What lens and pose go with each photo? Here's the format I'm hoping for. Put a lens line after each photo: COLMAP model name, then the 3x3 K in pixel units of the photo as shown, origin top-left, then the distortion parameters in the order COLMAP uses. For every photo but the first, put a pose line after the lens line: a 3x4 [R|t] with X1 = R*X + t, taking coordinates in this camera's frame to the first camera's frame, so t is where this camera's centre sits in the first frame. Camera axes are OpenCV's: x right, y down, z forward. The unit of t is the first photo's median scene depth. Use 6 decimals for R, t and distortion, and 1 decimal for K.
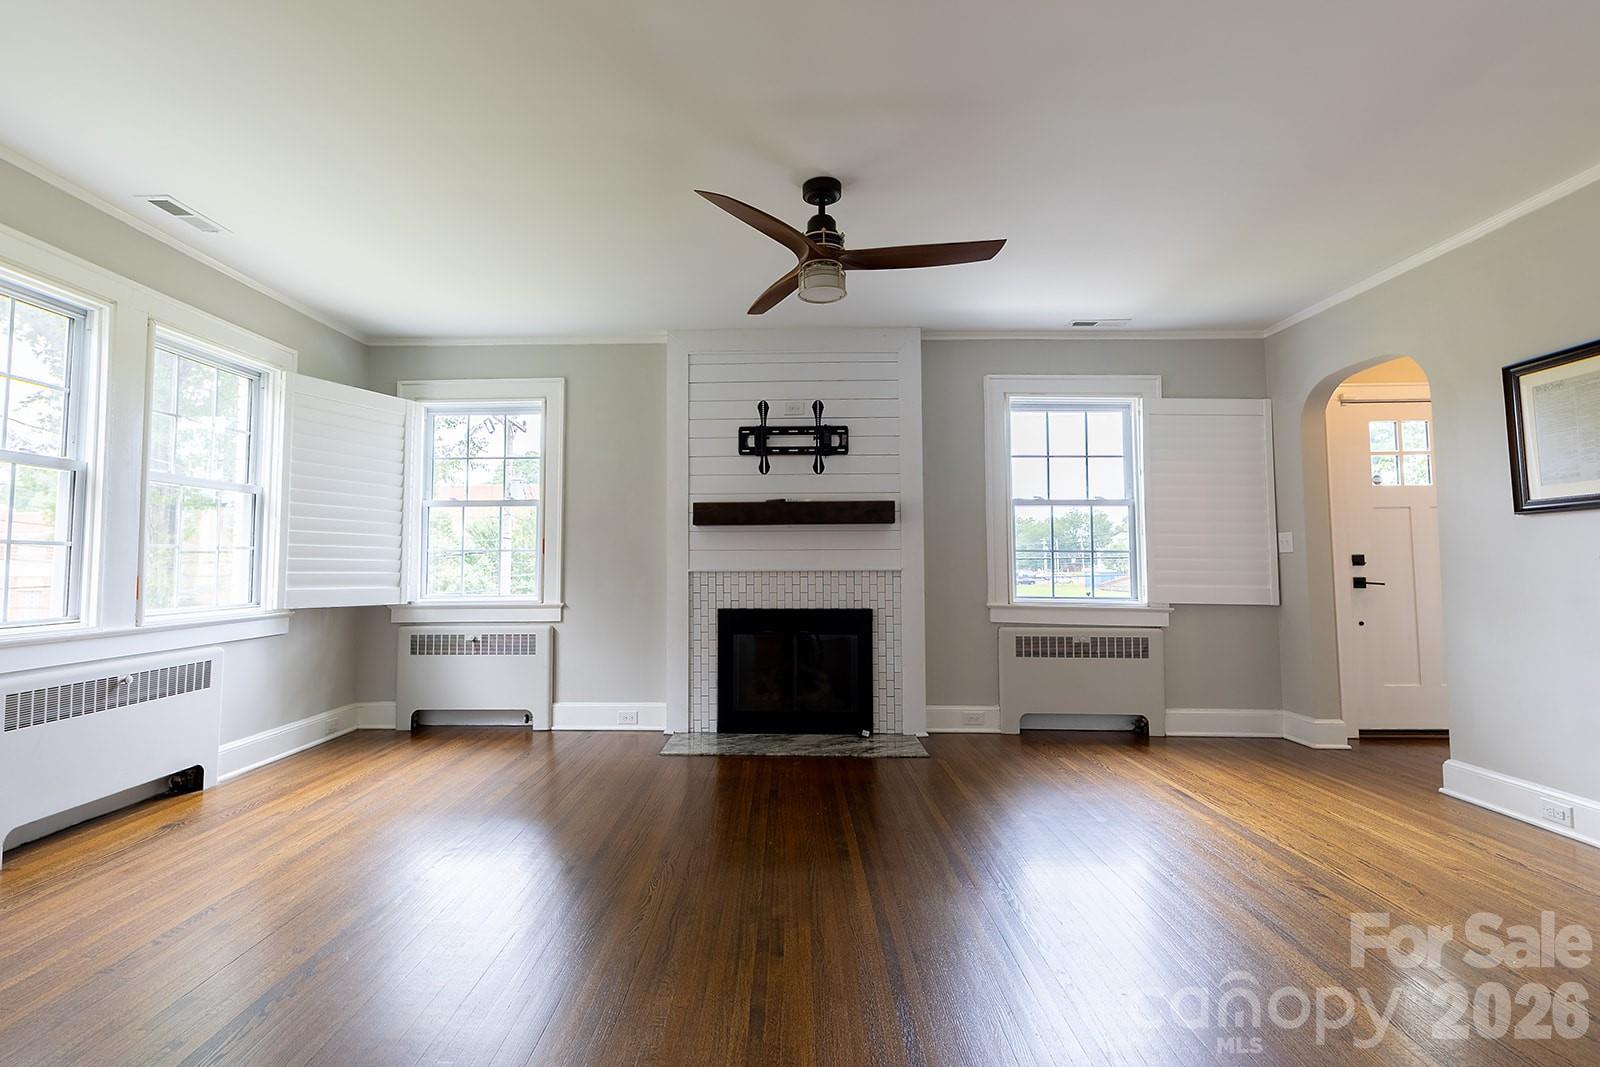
lens RADIAL K [[778.0, 0, 796.0], [0, 778.0, 510.4], [0, 0, 1]] dist [-0.003822, -0.000099]
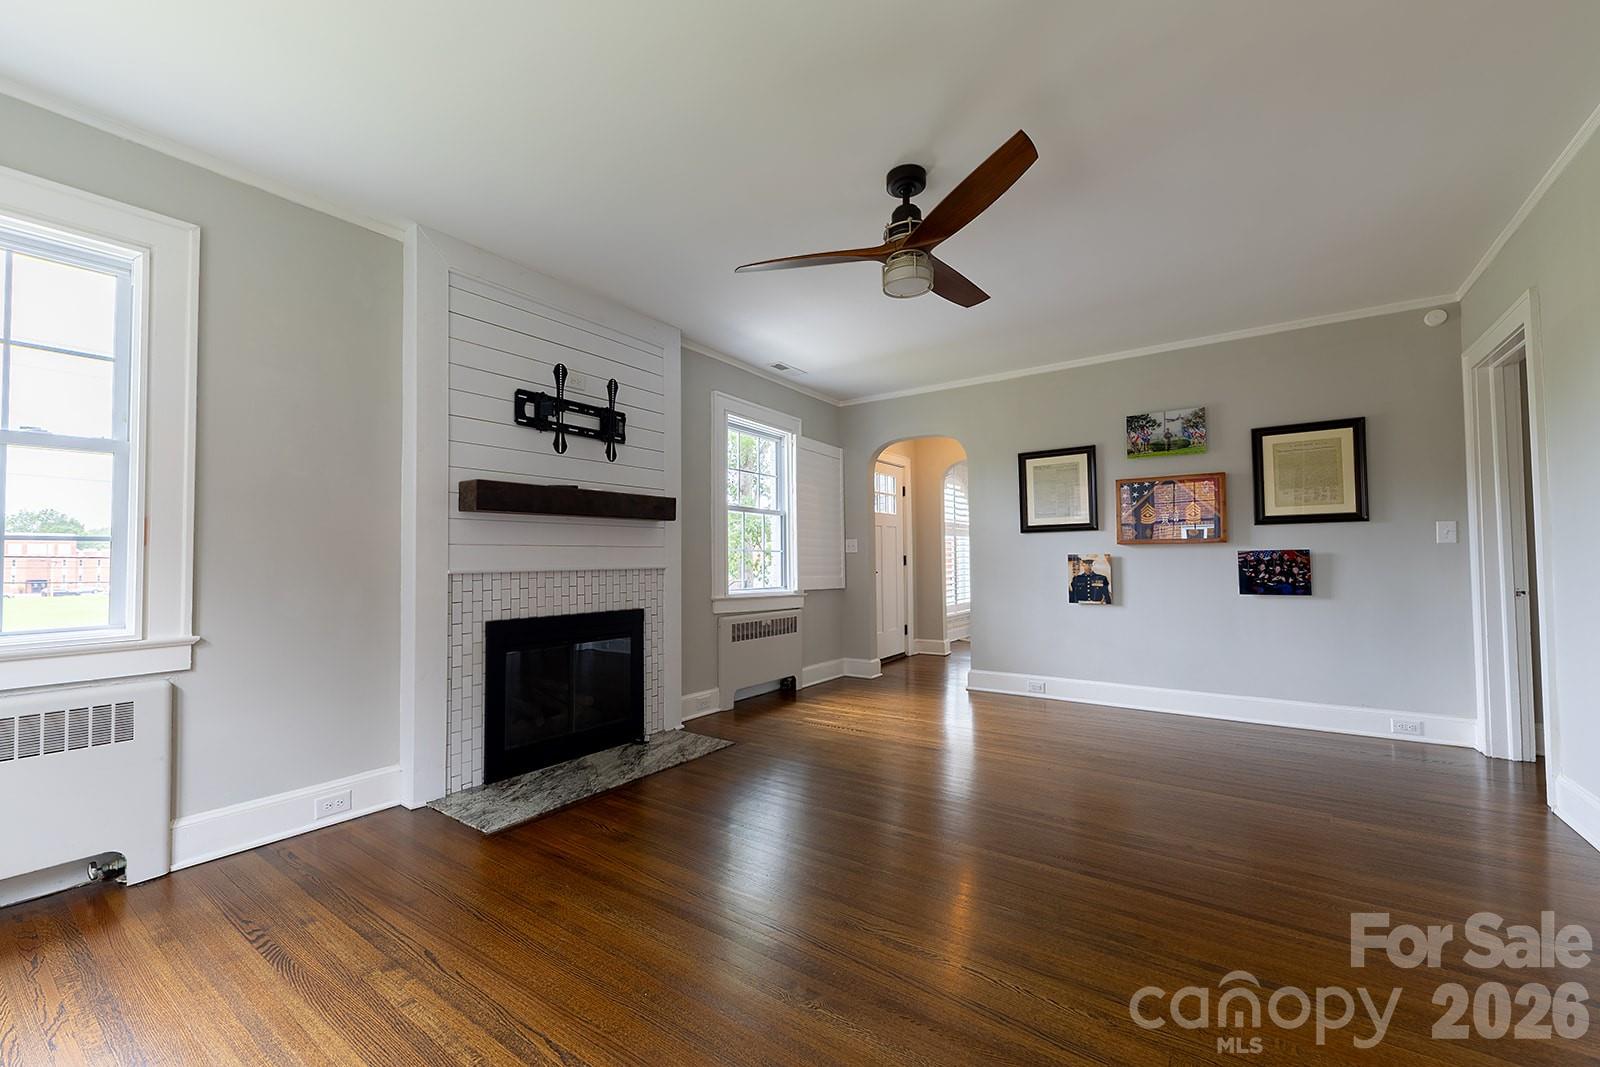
lens RADIAL K [[633.5, 0, 800.0], [0, 633.5, 533.5], [0, 0, 1]] dist [0.001504, 0.000067]
pose [[0.560479, 0.031124, 0.827583, -0.441247], [-0.049678, 0.998758, -0.003917, 0.027286], [-0.826677, -0.038917, 0.561329, 0.400725]]
